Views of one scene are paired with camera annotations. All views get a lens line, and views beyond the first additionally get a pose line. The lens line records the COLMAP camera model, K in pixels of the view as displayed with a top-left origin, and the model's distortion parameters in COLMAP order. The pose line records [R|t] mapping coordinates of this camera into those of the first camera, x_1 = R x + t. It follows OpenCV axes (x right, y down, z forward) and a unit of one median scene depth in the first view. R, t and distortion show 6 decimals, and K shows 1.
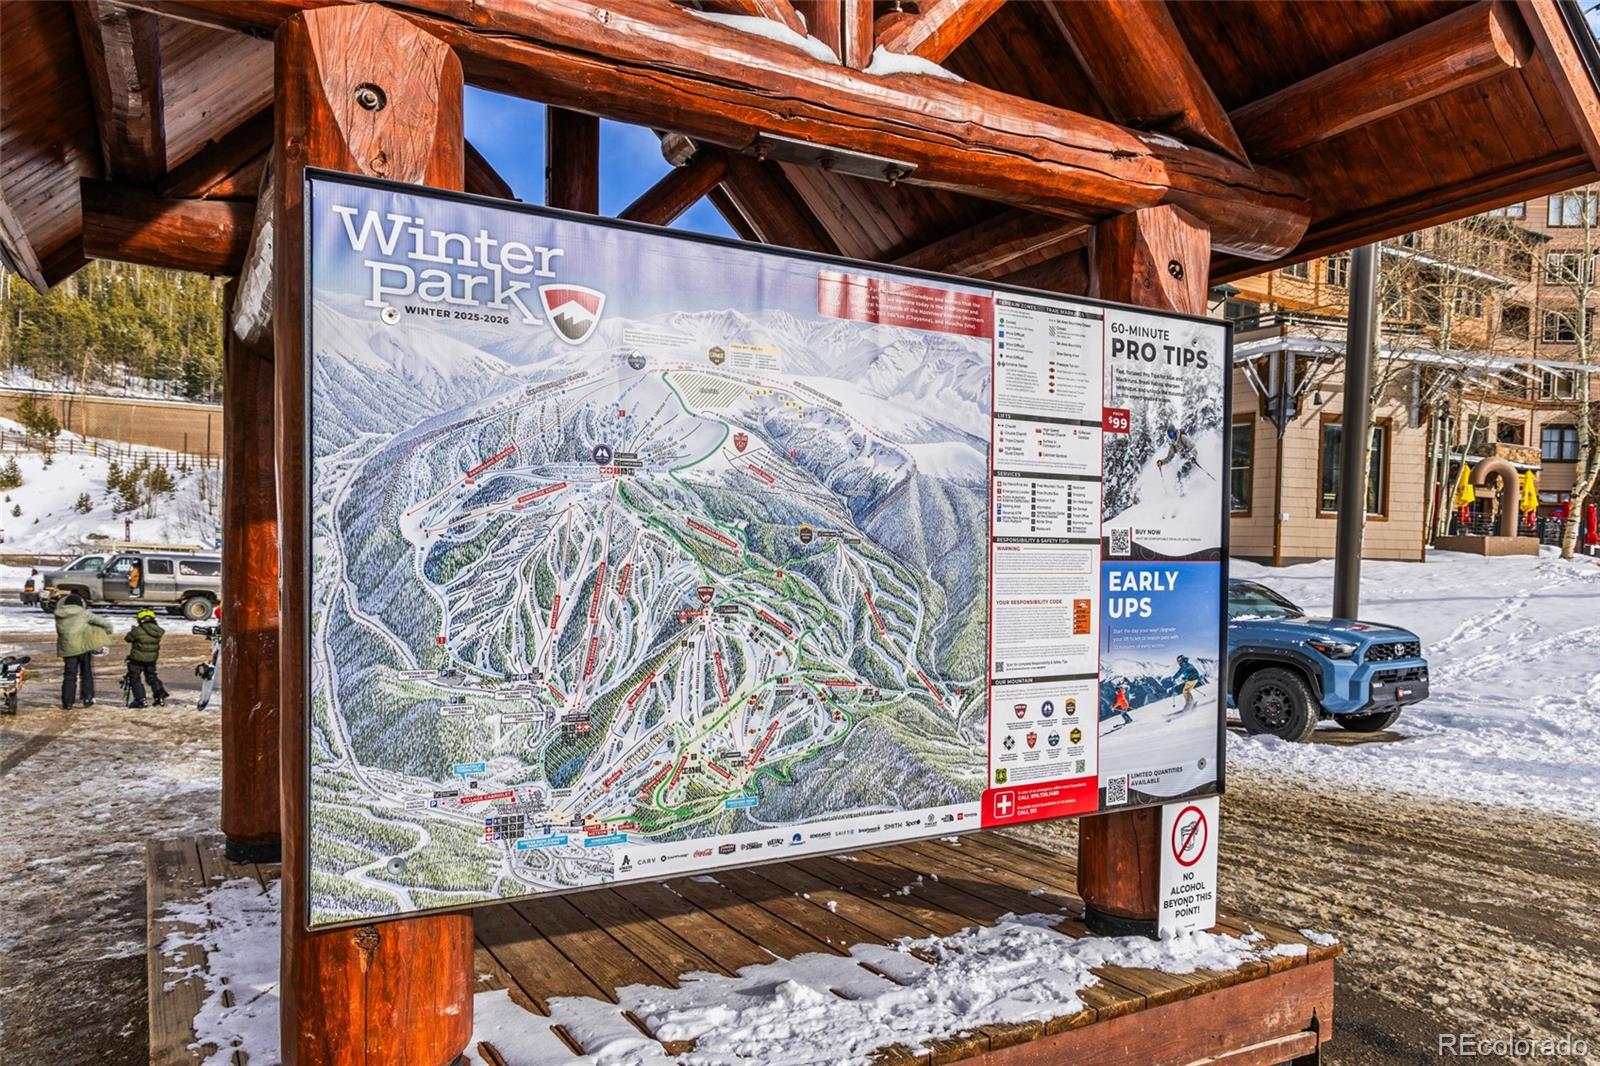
lens RADIAL K [[1080.5, 0, 800.0], [0, 1080.5, 533.0], [0, 0, 1]] dist [0.004476, 0.004742]
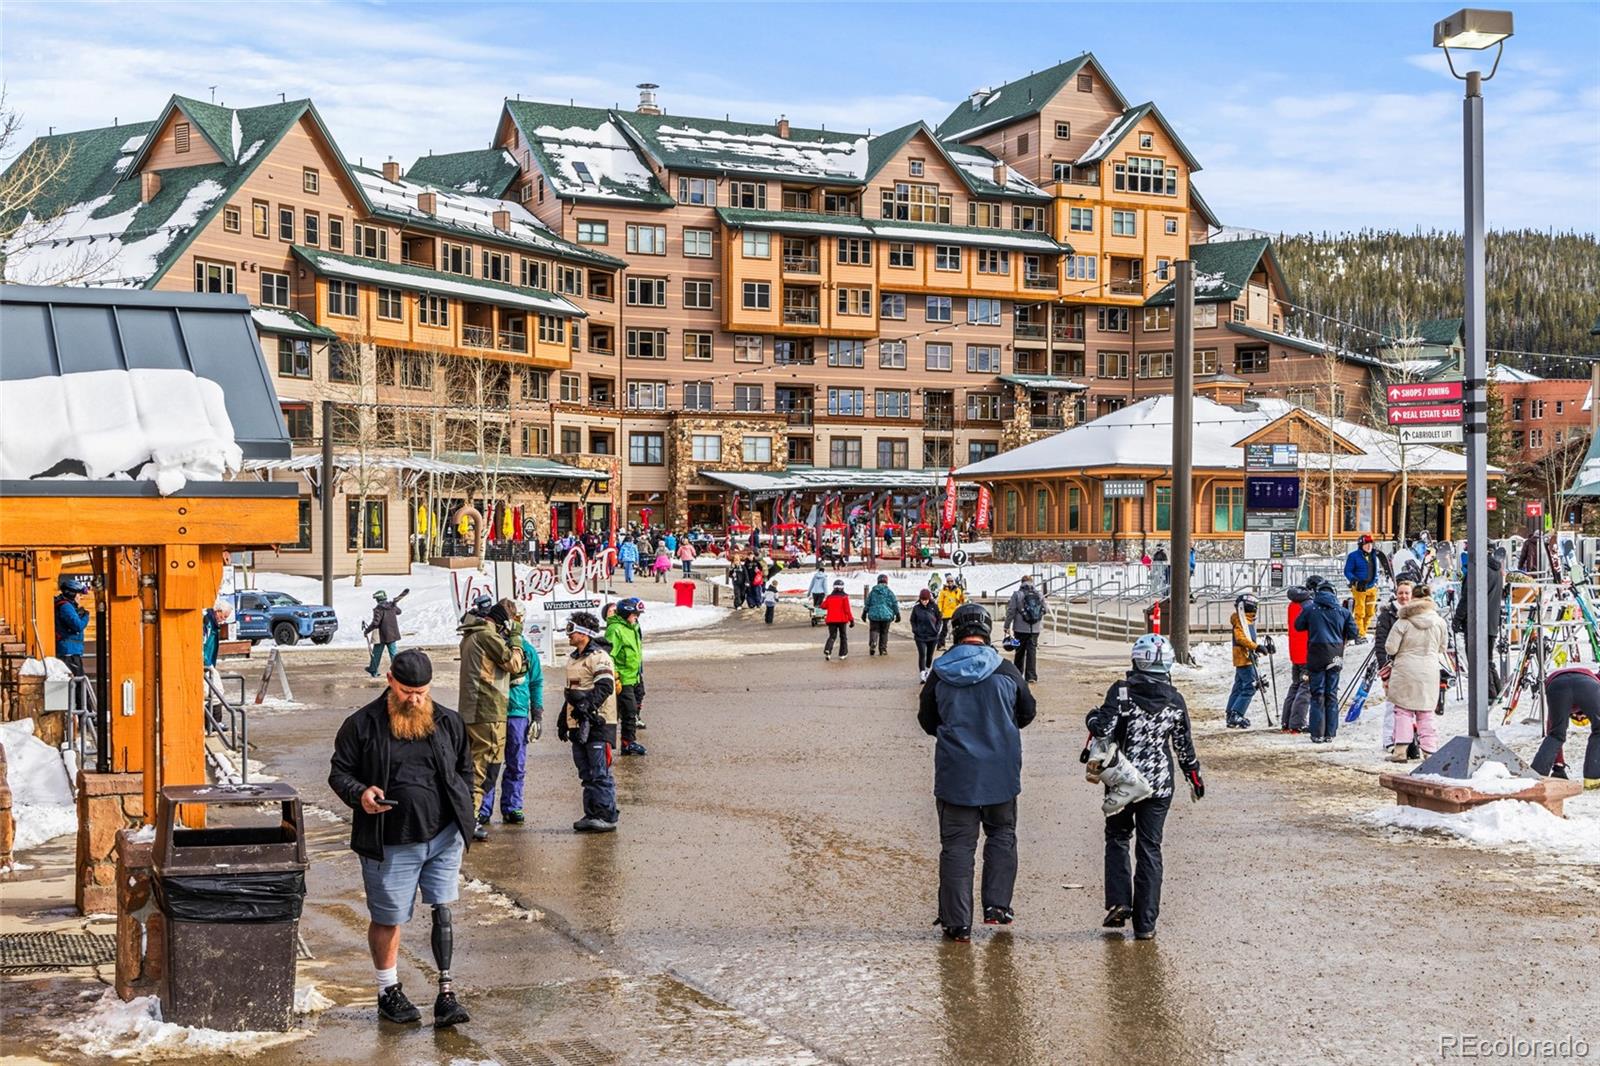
lens RADIAL K [[1972.4, 0, 800.0], [0, 1972.4, 533.0], [0, 0, 1]] dist [0.013824, 0.006322]
pose [[0.849293, -0.019578, 0.527559, -0.224511], [0.009895, 0.999727, 0.021170, -0.040523], [-0.527829, -0.012760, 0.849255, -0.805502]]
